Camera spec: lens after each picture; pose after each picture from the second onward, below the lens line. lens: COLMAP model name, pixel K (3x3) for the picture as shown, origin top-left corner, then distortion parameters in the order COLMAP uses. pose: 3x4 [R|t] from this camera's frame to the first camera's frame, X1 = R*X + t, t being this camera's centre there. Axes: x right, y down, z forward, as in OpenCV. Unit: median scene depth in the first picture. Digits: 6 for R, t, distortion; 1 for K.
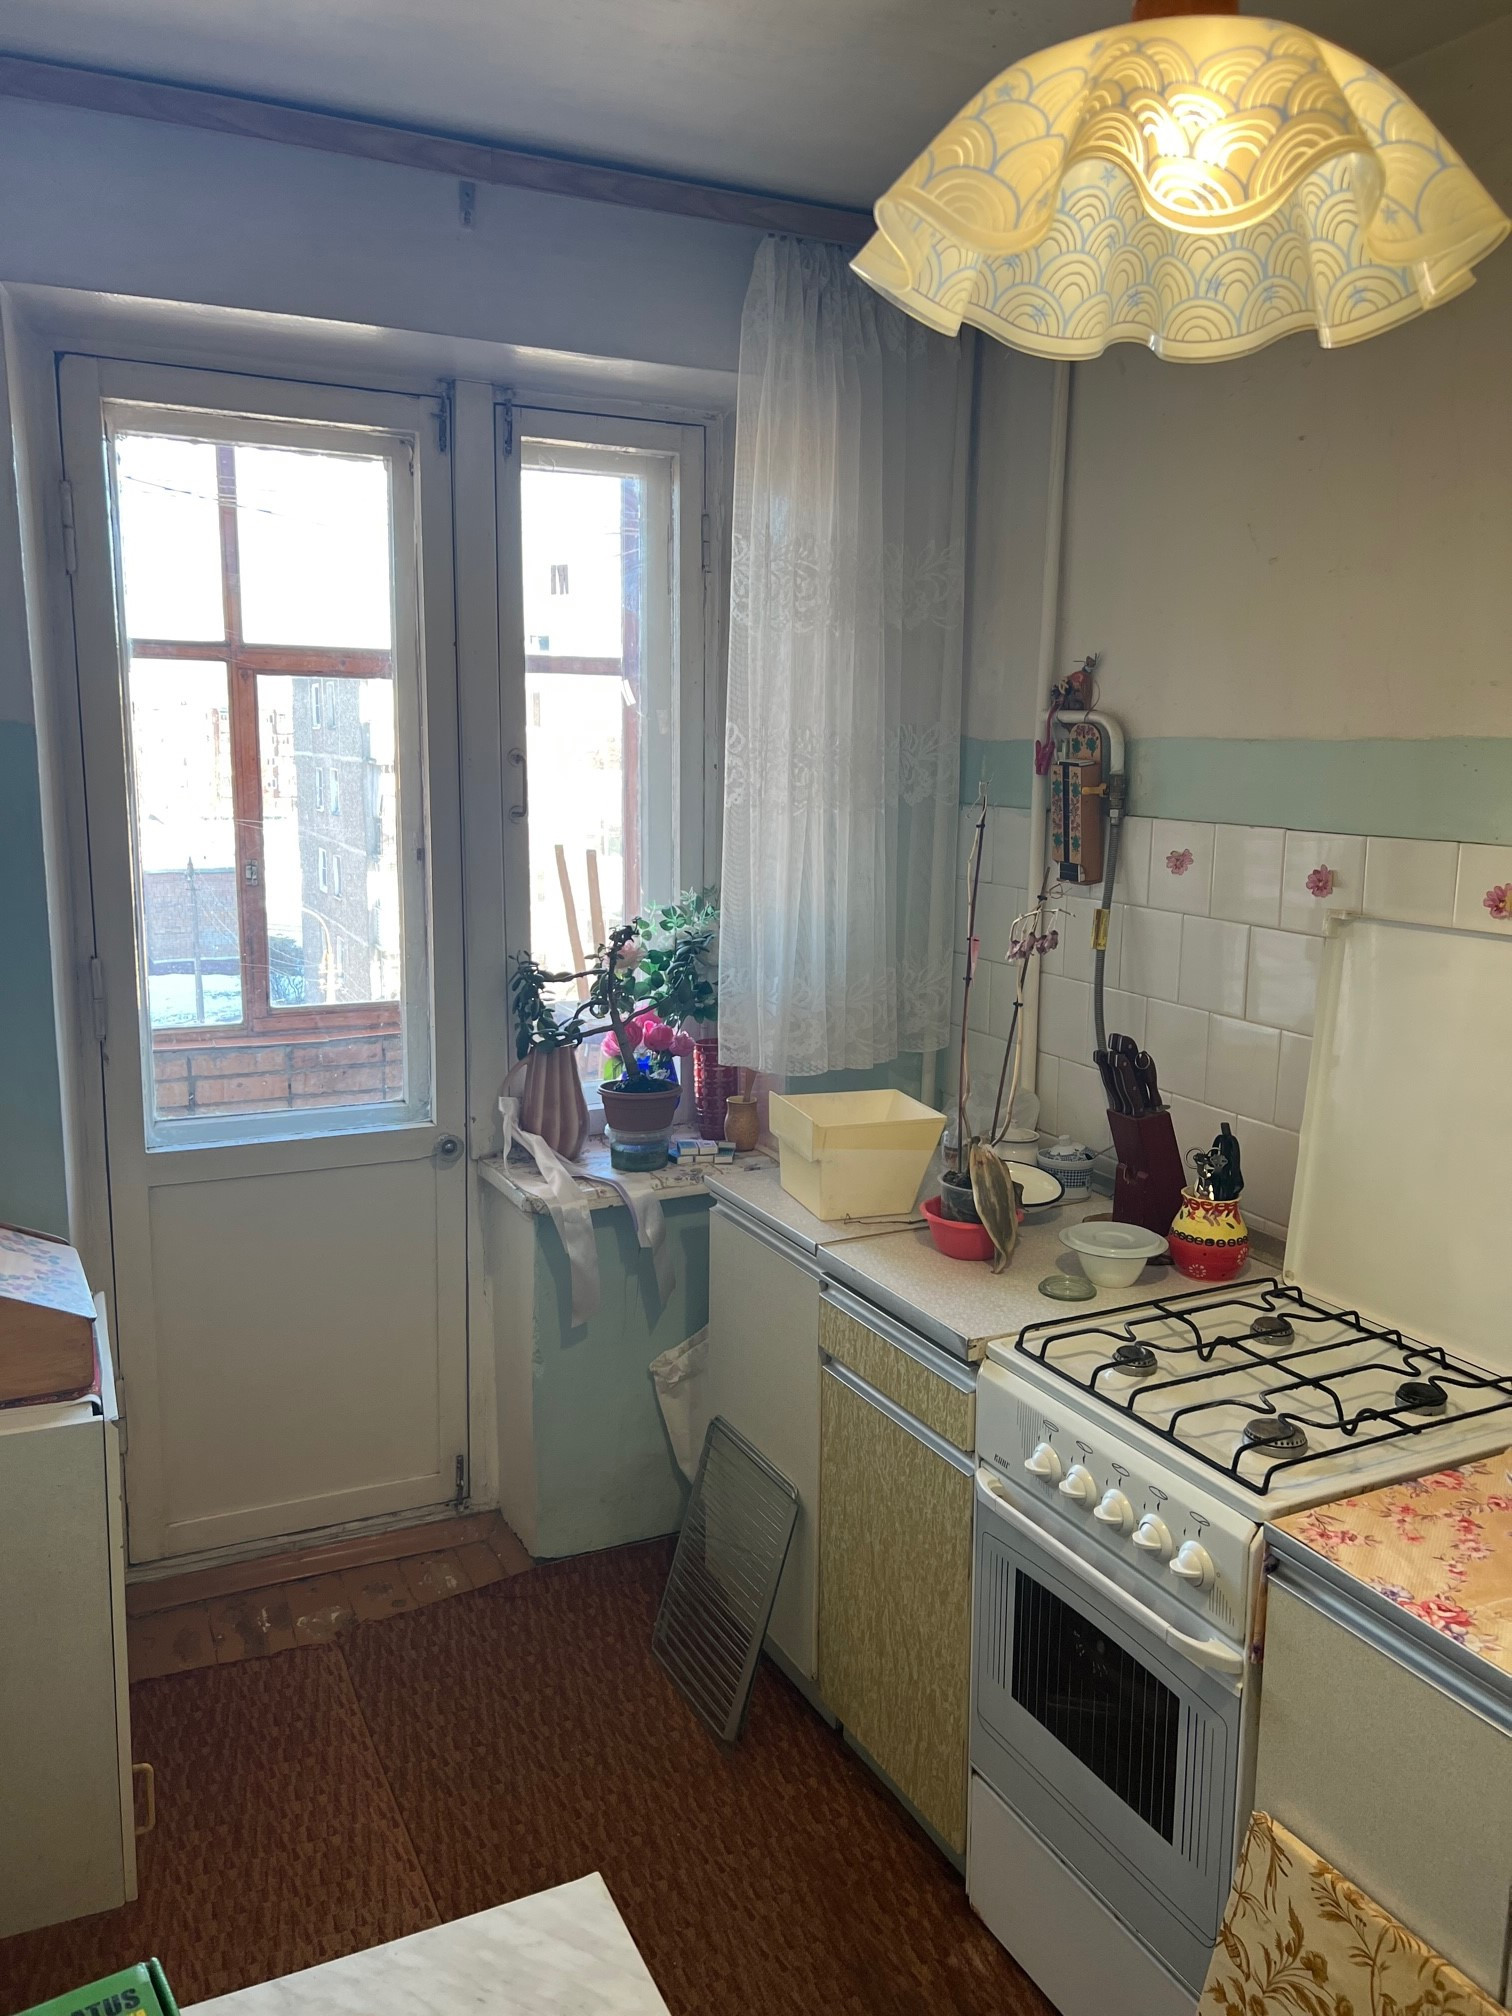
lens RADIAL K [[1528.4, 0, 755.8], [0, 1528.4, 1003.0], [0, 0, 1]] dist [0.029960, -0.027764]
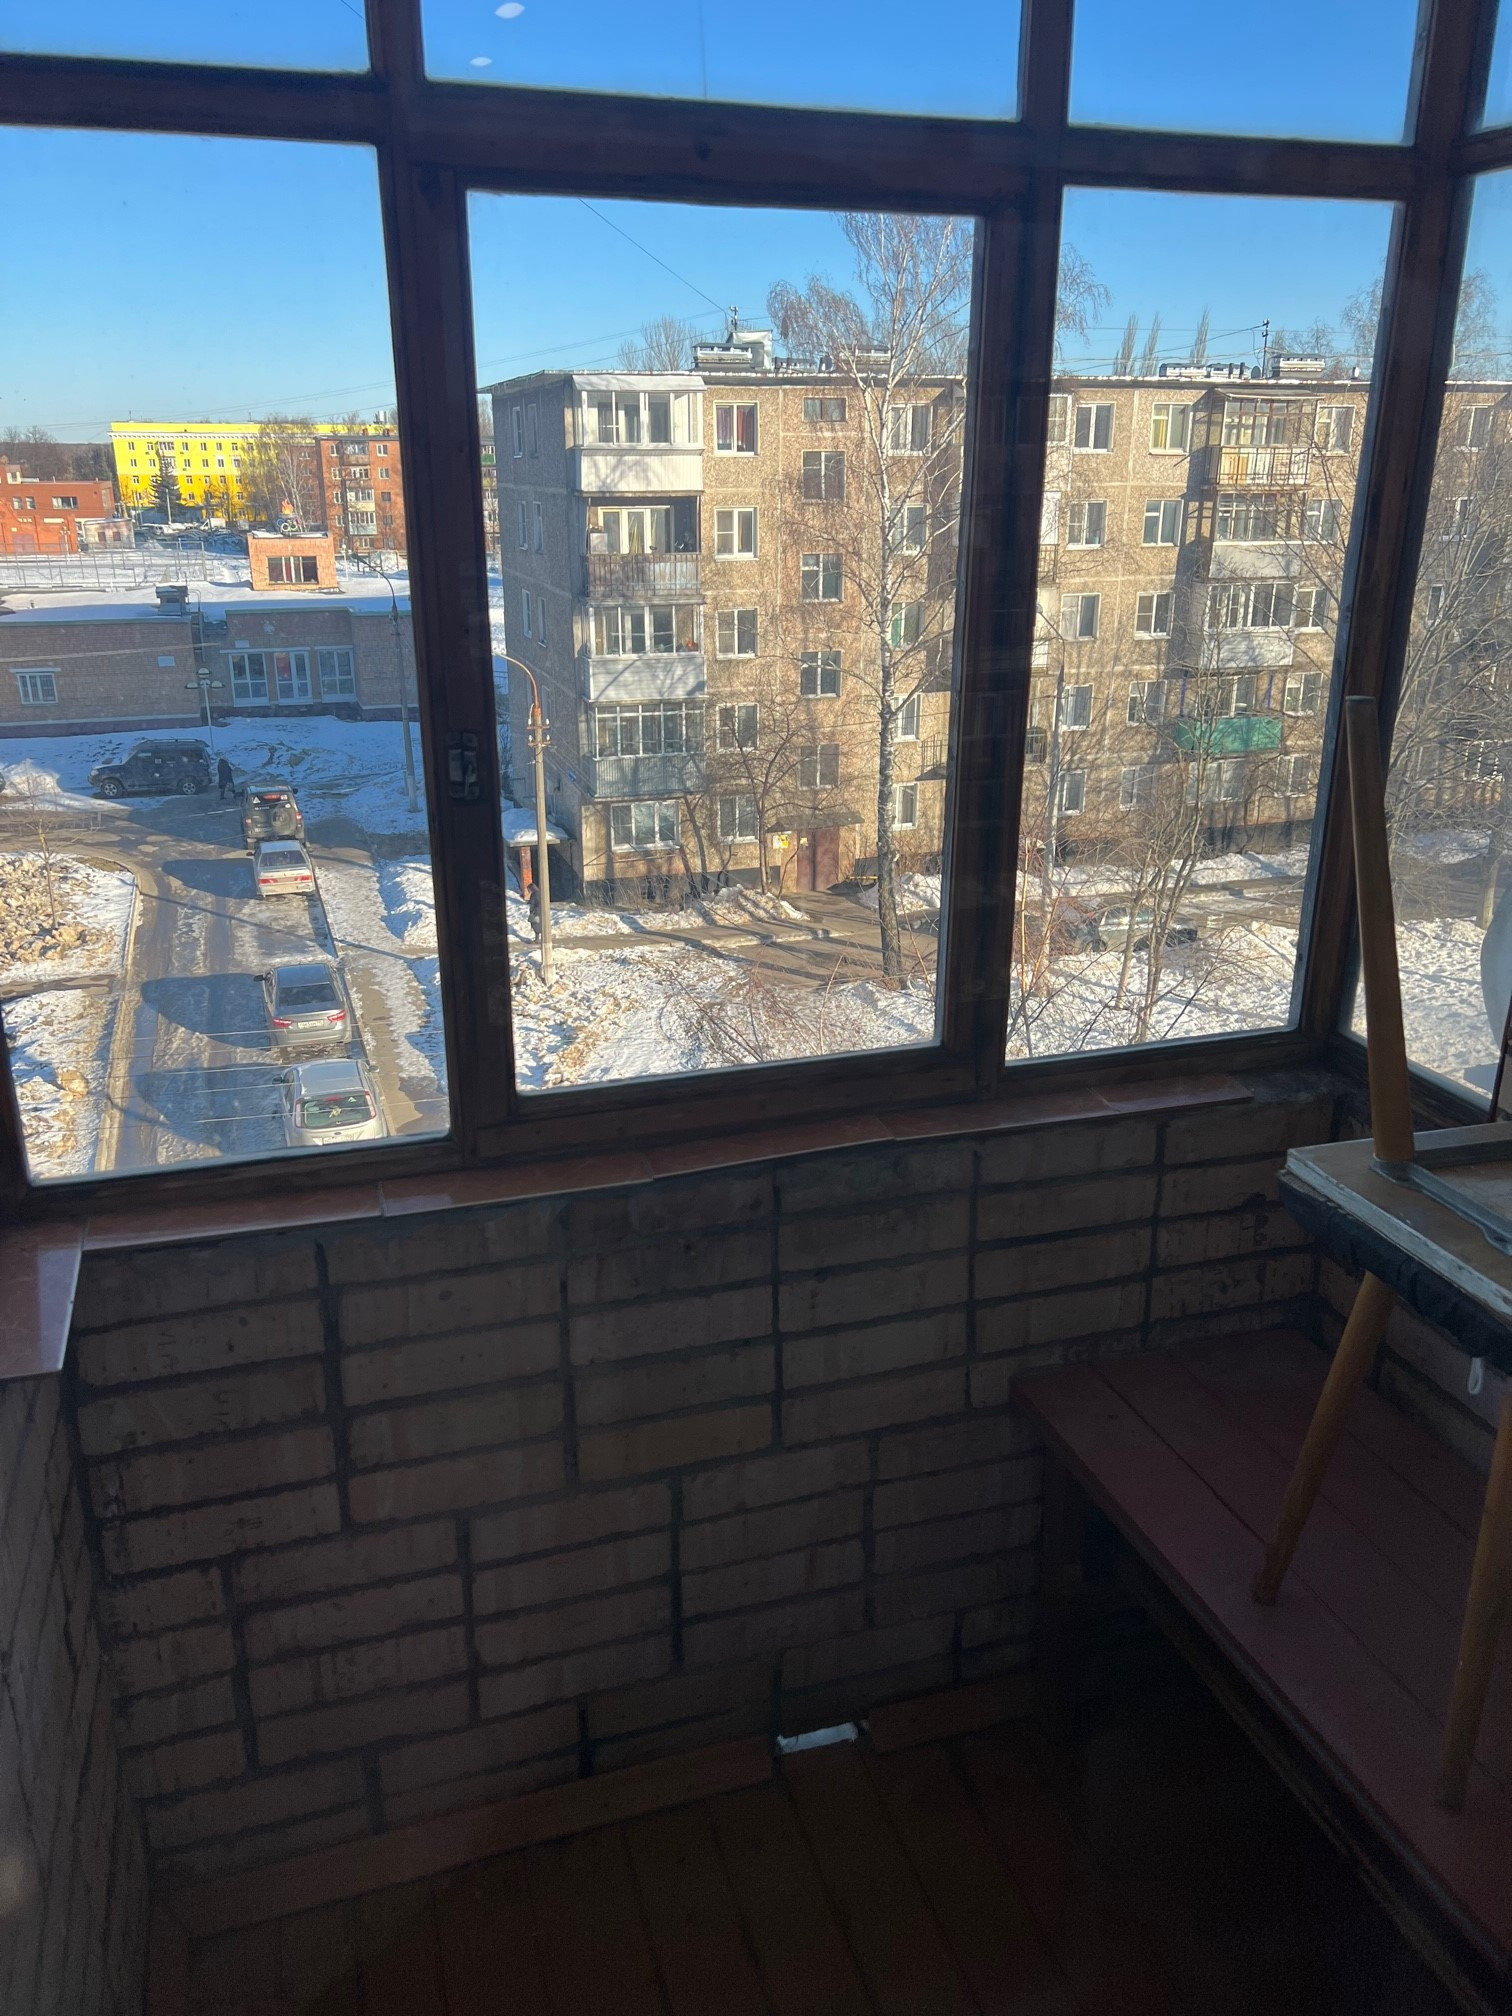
lens RADIAL K [[1528.4, 0, 753.7], [0, 1528.4, 1009.7], [0, 0, 1]] dist [0.029960, -0.027764]
pose [[0.991523, 0.032300, -0.125855, -0.202842], [-0.010586, 0.985470, 0.169518, -0.089353], [0.129501, -0.166748, 0.977458, 0.613522]]
